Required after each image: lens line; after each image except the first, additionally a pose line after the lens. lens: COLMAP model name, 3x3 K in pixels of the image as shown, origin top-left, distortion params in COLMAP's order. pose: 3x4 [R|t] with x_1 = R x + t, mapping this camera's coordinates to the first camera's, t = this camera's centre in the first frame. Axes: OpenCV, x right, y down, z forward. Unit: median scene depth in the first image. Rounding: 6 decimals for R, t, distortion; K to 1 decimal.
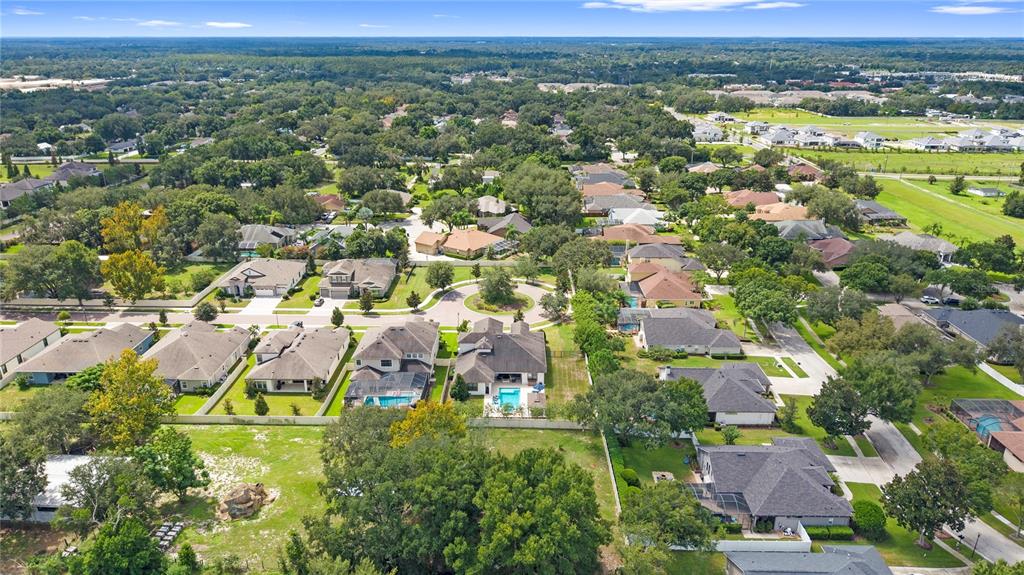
lens RADIAL K [[686.3, 0, 508.2], [0, 686.3, 281.1], [0, 0, 1]] dist [0.099277, -0.135275]
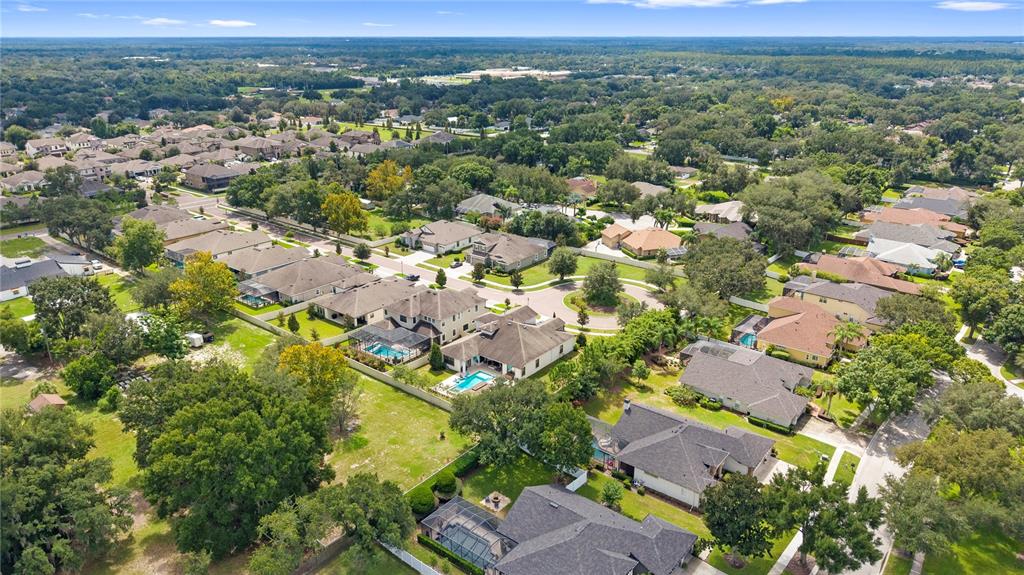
lens RADIAL K [[686.3, 0, 508.2], [0, 686.3, 281.1], [0, 0, 1]] dist [0.099277, -0.135275]
pose [[0.791550, 0.206937, -0.575000, 0.509119], [-0.207239, 0.976062, 0.065989, -0.039979], [0.574892, 0.066929, 0.815488, 0.194238]]
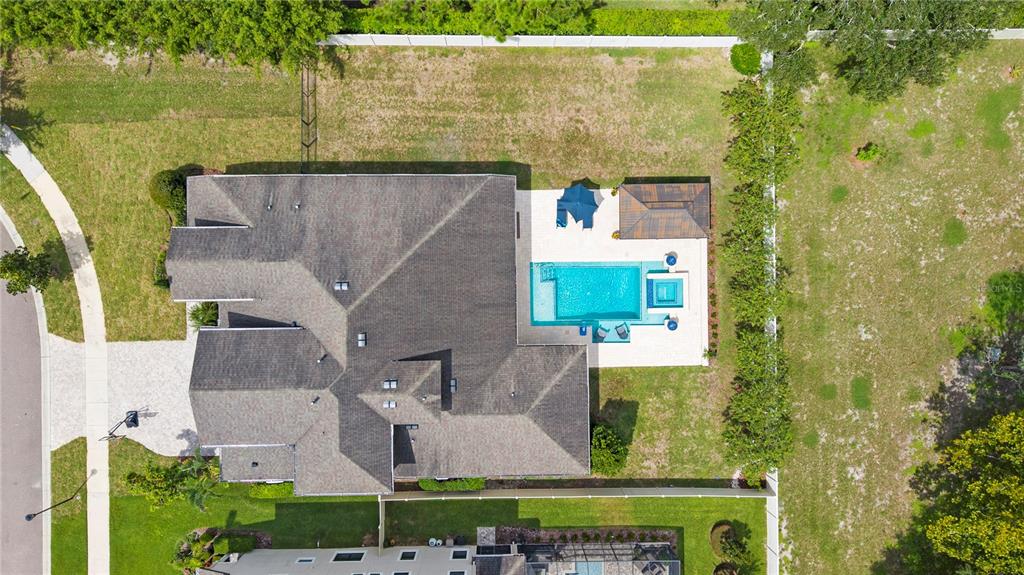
lens RADIAL K [[686.3, 0, 508.2], [0, 686.3, 281.1], [0, 0, 1]] dist [0.099277, -0.135275]
pose [[-0.030681, -0.999465, 0.011333, 0.004618], [0.316507, 0.001040, 0.948590, -0.139357], [-0.948094, 0.032691, 0.316306, 0.818410]]
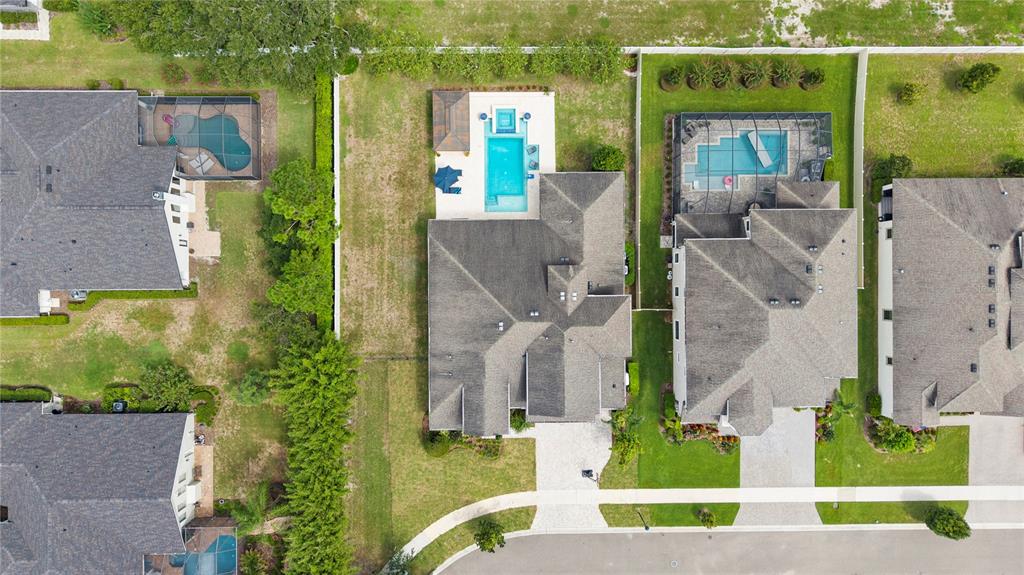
lens RADIAL K [[686.3, 0, 508.2], [0, 686.3, 281.1], [0, 0, 1]] dist [0.099277, -0.135275]
pose [[-0.999593, 0.027251, -0.008429, 0.005622], [-0.017000, -0.331839, 0.943183, -0.285667], [0.022905, 0.942942, 0.332167, 0.798701]]
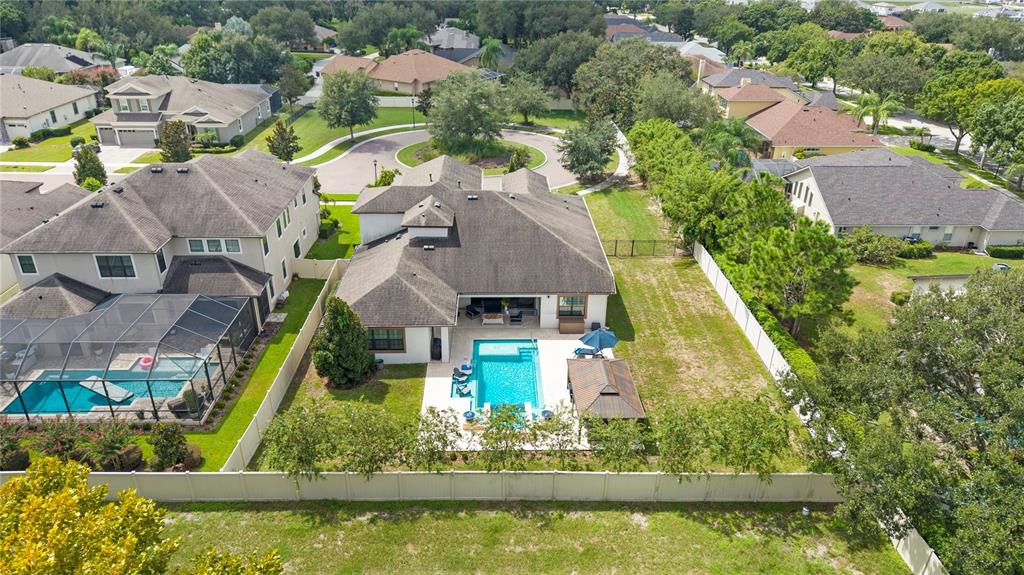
lens RADIAL K [[686.3, 0, 508.2], [0, 686.3, 281.1], [0, 0, 1]] dist [0.099277, -0.135275]
pose [[0.999216, -0.006346, 0.039068, -0.008112], [0.002335, 0.994797, 0.101850, 0.084876], [-0.039511, -0.101679, 0.994032, 0.613044]]
